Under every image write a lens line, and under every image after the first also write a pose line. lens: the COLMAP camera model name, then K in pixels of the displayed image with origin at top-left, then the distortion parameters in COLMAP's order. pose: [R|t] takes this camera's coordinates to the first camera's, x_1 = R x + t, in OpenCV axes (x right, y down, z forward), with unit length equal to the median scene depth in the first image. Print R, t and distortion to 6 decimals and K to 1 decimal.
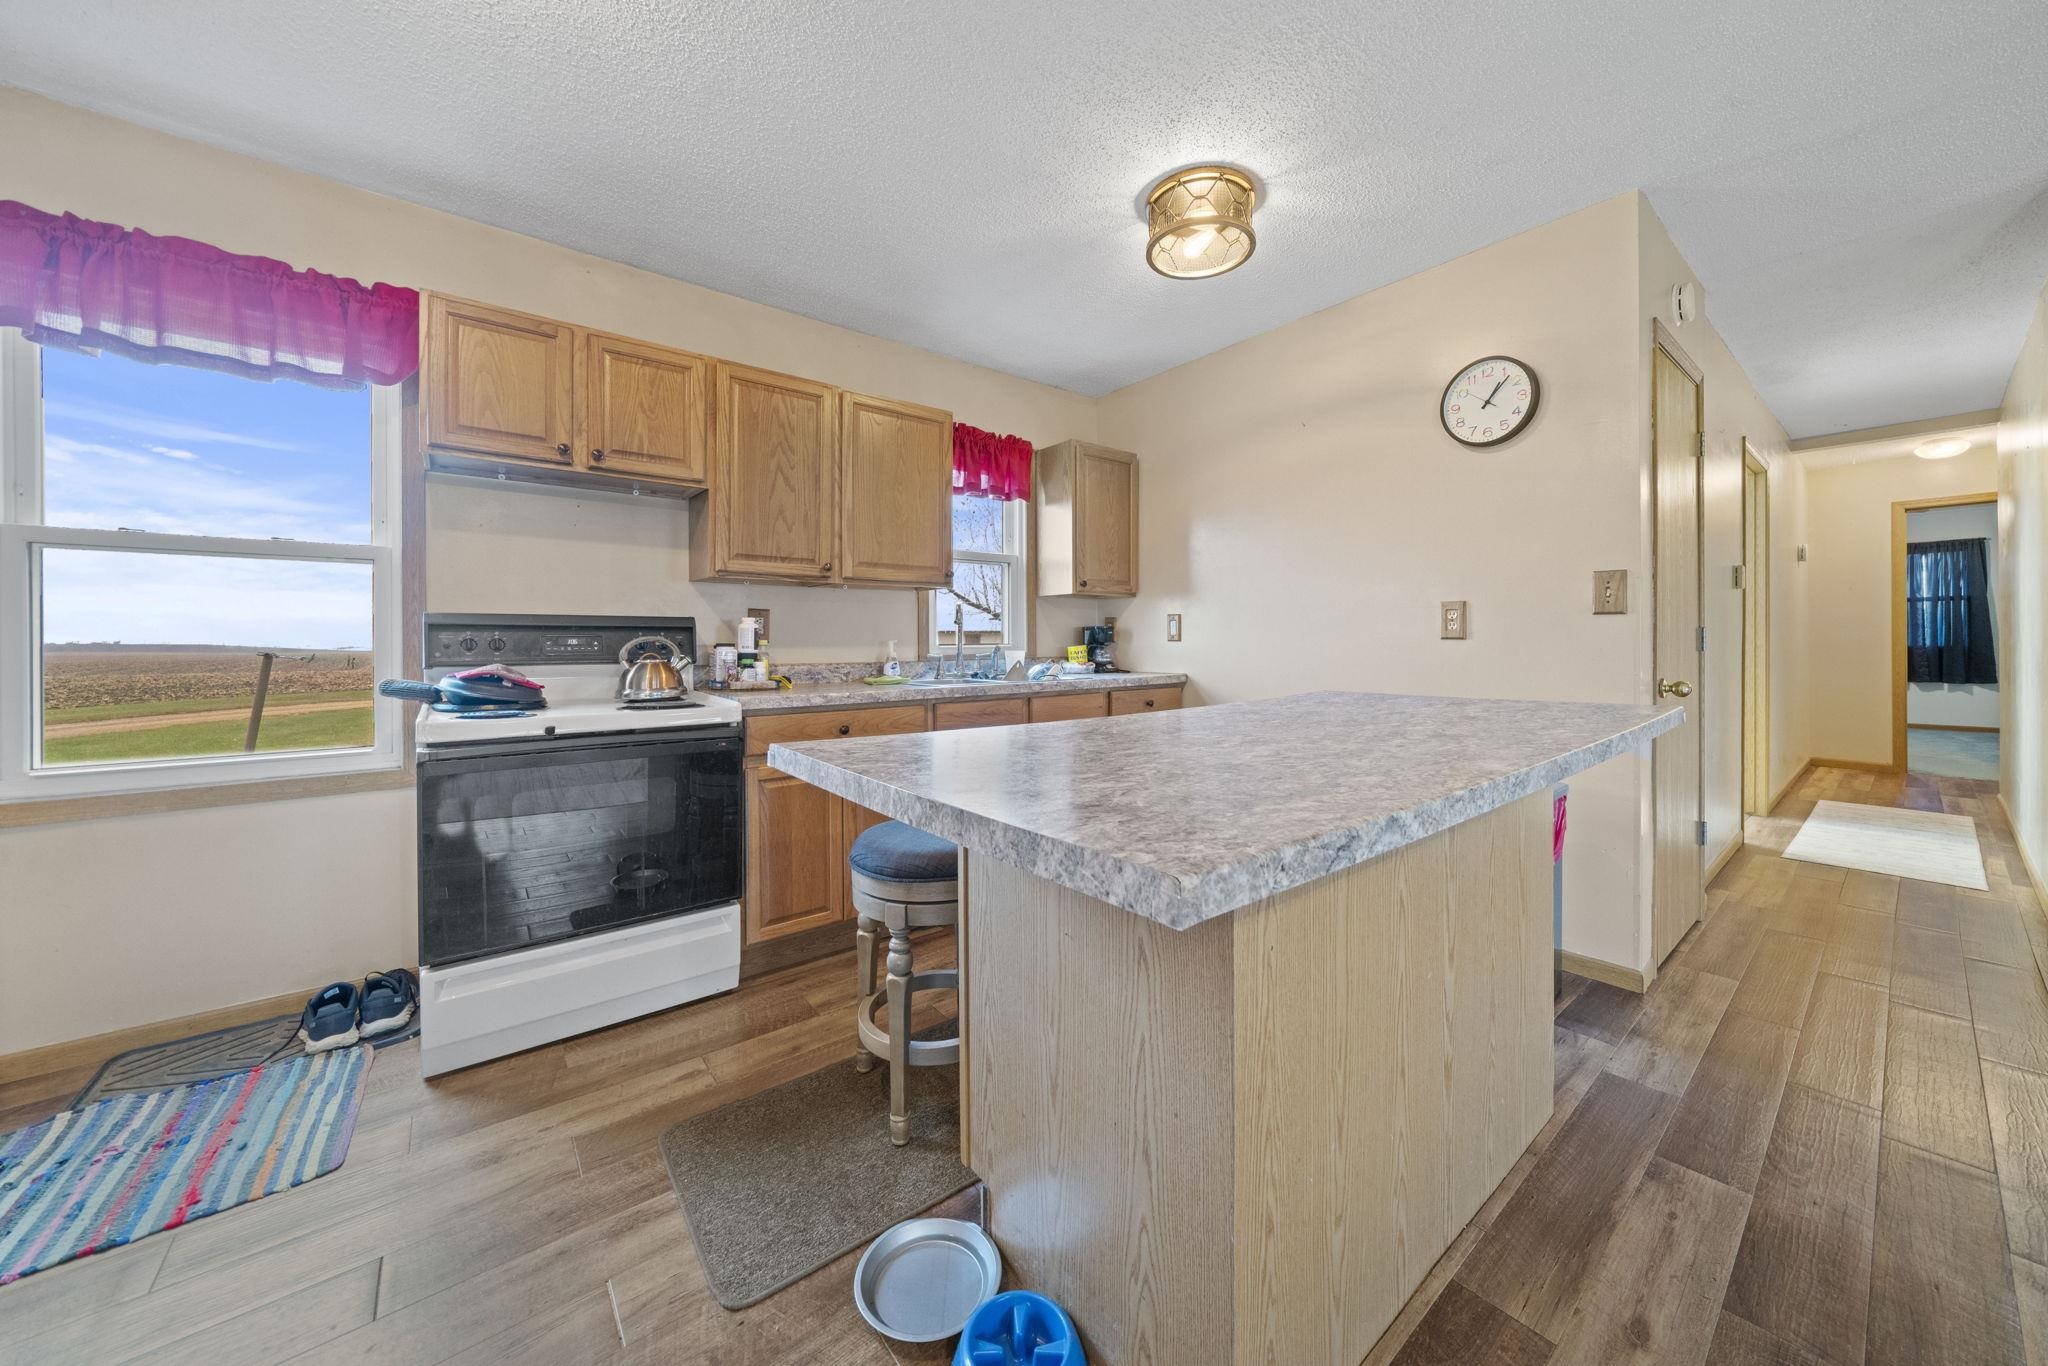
lens RADIAL K [[719.6, 0, 1018.8], [0, 719.6, 639.7], [0, 0, 1]] dist [-0.003238, -0.000063]
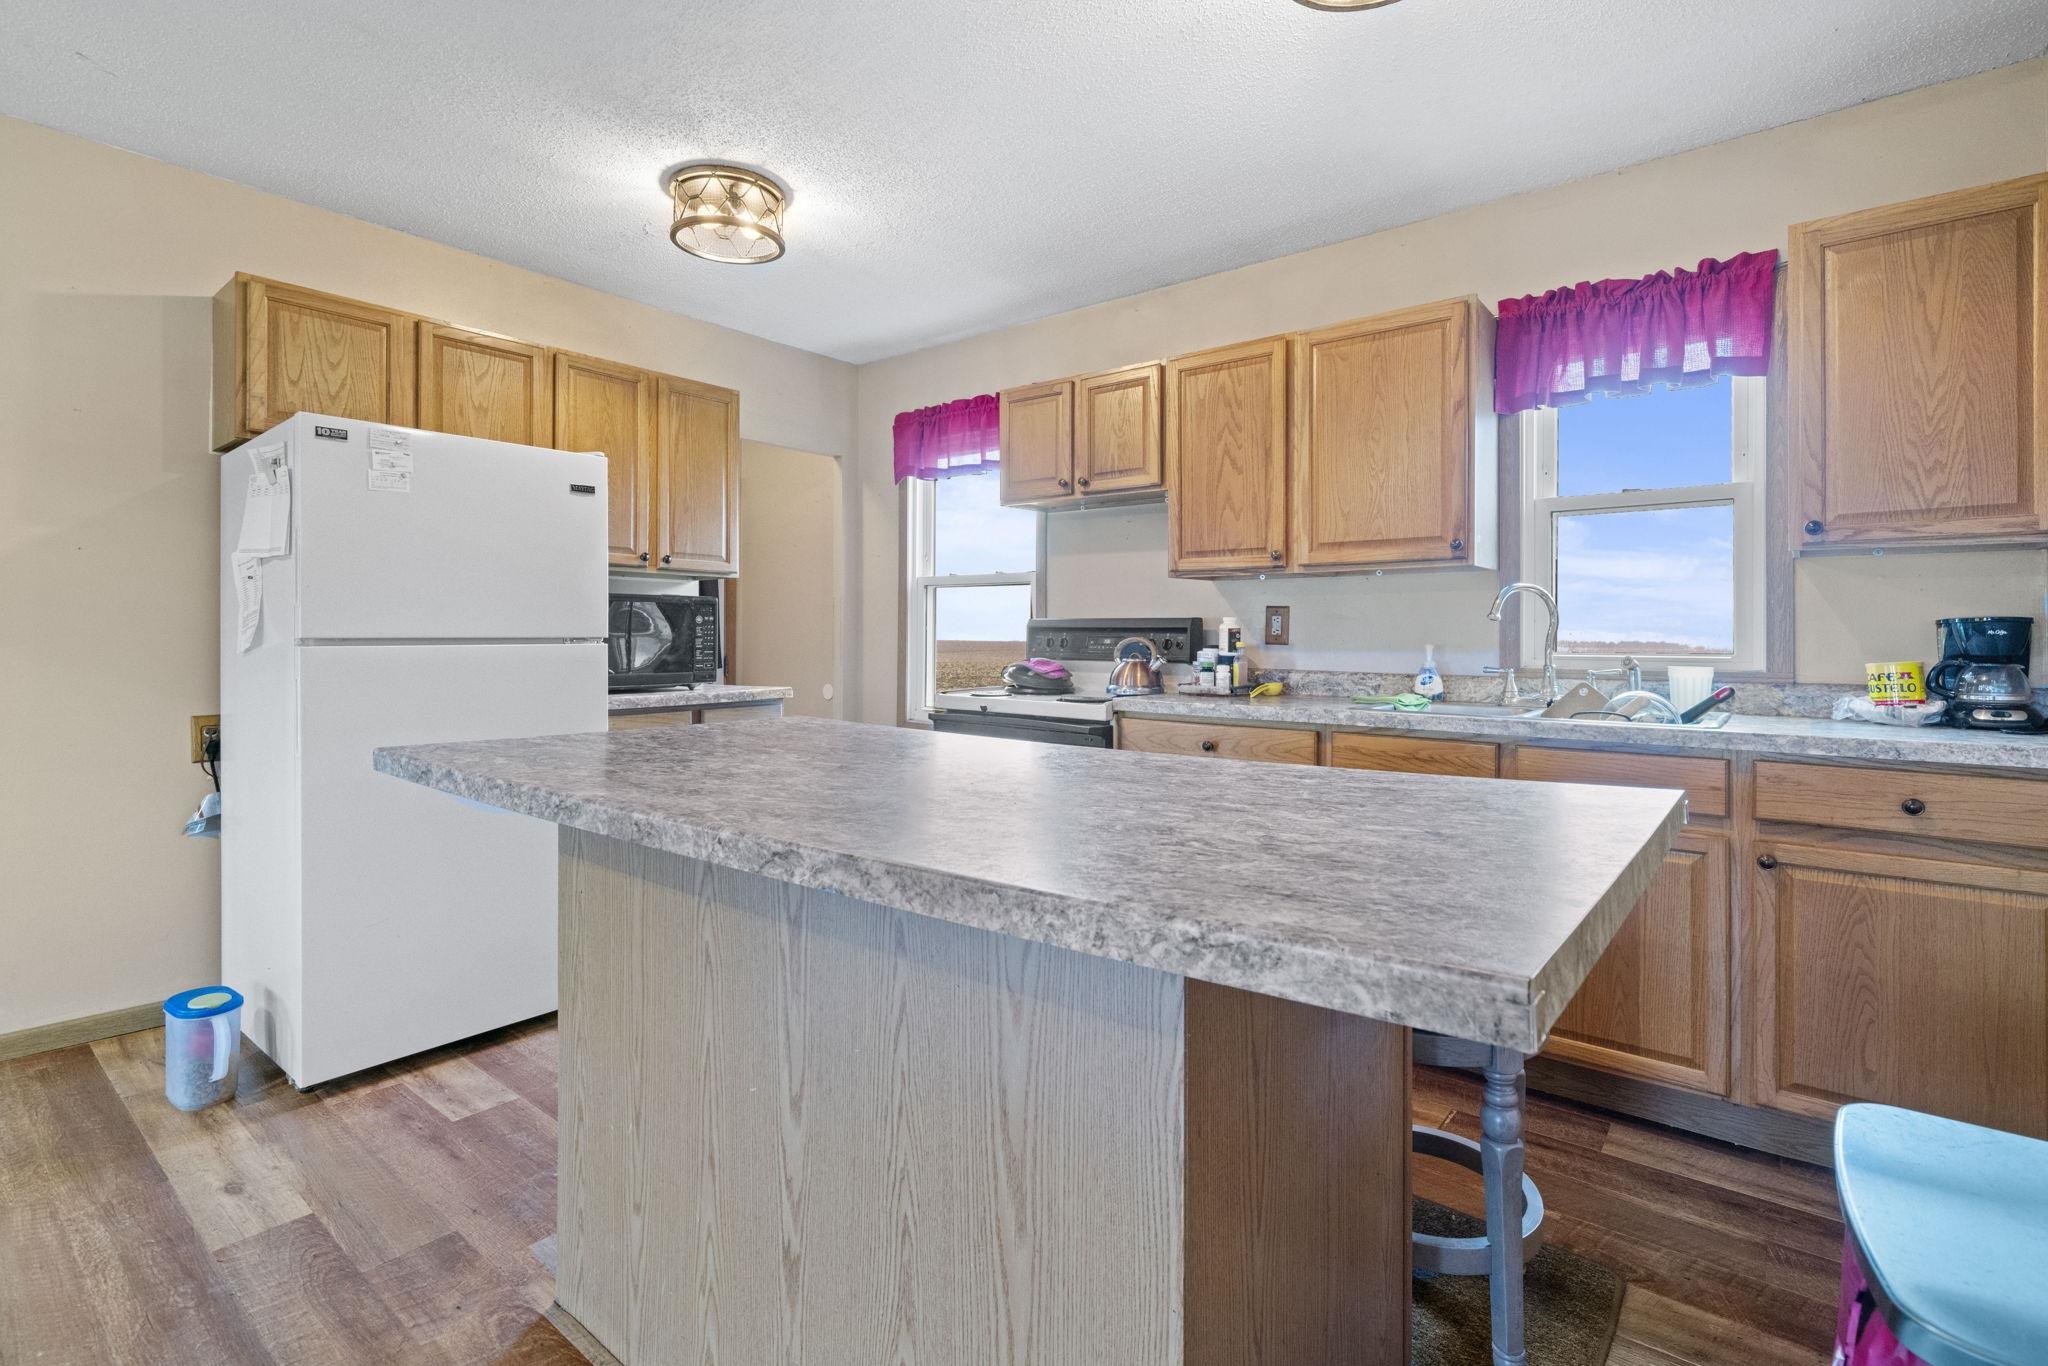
lens RADIAL K [[949.9, 0, 1029.3], [0, 949.9, 631.6], [0, 0, 1]] dist [0.000666, -0.000036]
pose [[0.214741, 0.001937, -0.976669, 0.730645], [-0.004204, 0.999991, 0.001059, -0.012182], [0.976662, 0.003879, 0.214747, 0.473648]]
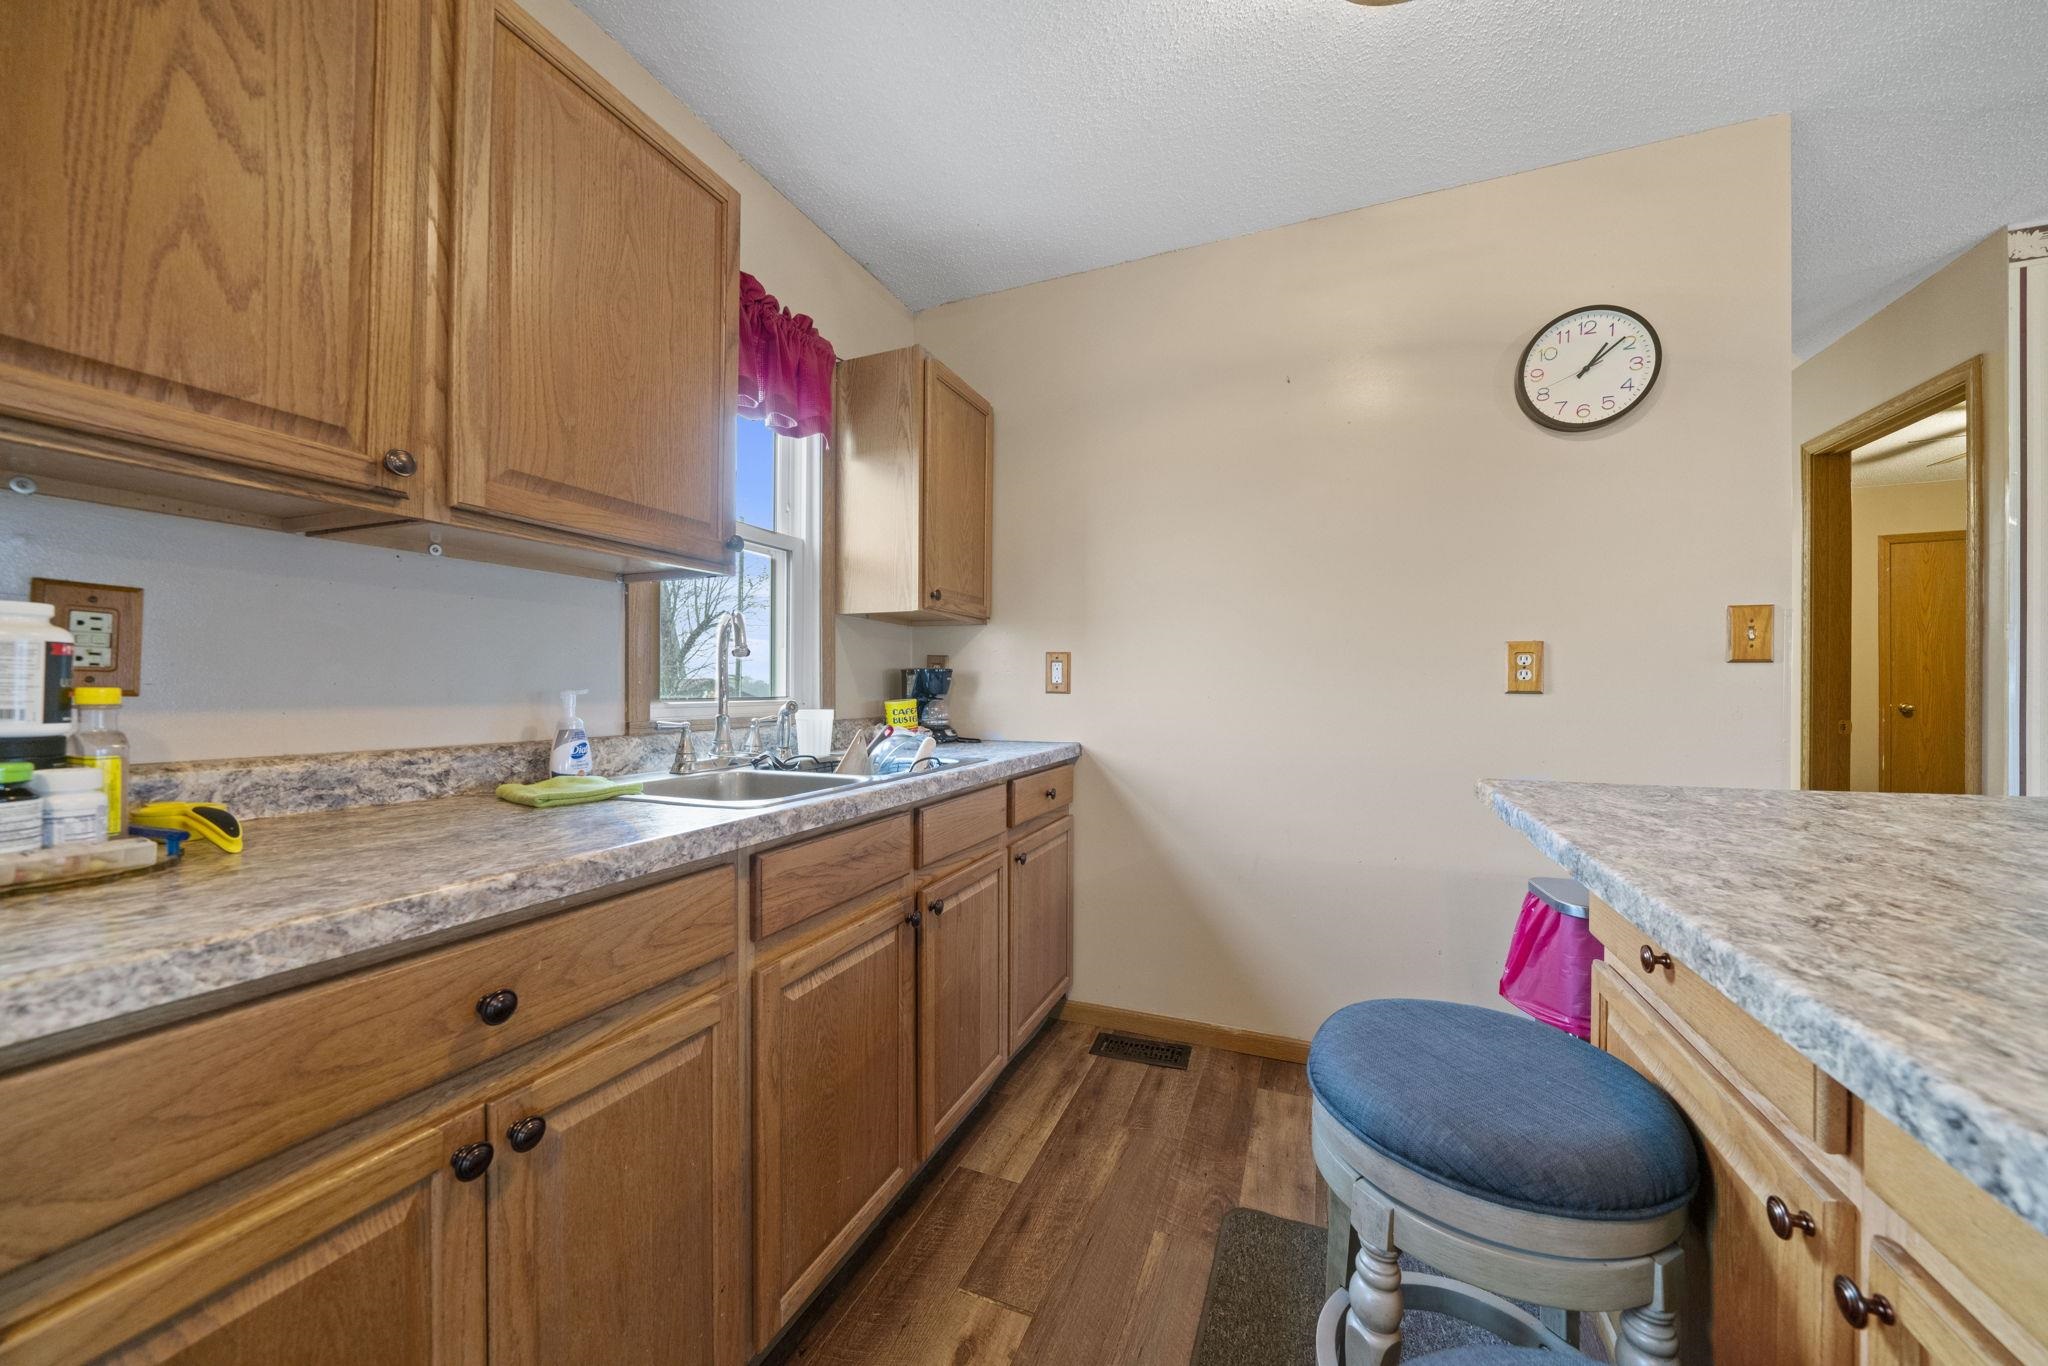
lens RADIAL K [[727.7, 0, 1026.6], [0, 727.7, 688.5], [0, 0, 1]] dist [-0.006143, 0.000038]
pose [[0.867231, 0.006749, 0.497861, -0.178543], [-0.006637, 0.999976, -0.001995, -0.000905], [-0.497863, -0.001574, 0.867254, 0.566682]]
